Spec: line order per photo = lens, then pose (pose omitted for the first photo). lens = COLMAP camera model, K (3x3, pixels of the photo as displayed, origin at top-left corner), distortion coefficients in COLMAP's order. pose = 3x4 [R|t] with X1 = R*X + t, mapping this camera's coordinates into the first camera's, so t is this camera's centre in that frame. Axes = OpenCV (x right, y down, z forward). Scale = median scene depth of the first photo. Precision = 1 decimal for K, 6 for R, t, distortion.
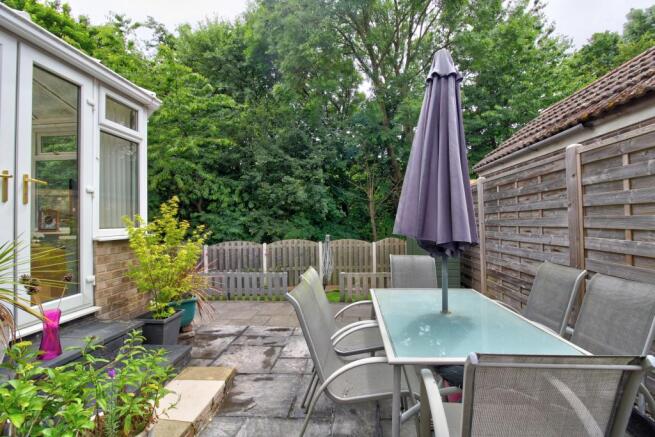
lens RADIAL K [[303.1, 0, 332.8], [0, 303.1, 217.3], [0, 0, 1]] dist [-0.001421, -0.011288]
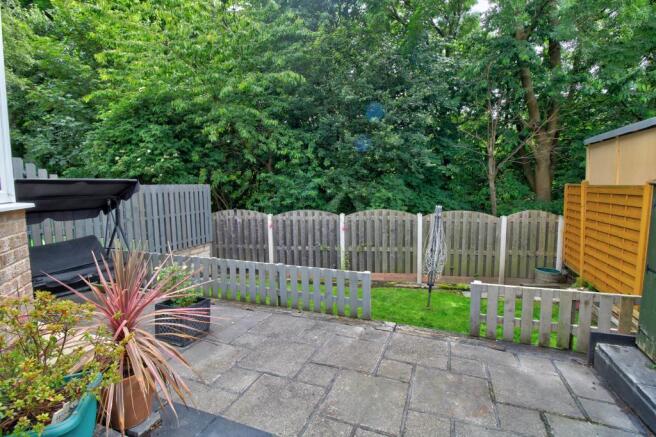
lens RADIAL K [[303.5, 0, 333.3], [0, 303.5, 217.3], [0, 0, 1]] dist [-0.001421, -0.011288]
pose [[0.959876, 0.033862, -0.278371, -0.036837], [0.000144, 0.992623, 0.121243, 0.004127], [0.280423, -0.116418, 0.952790, 0.267524]]
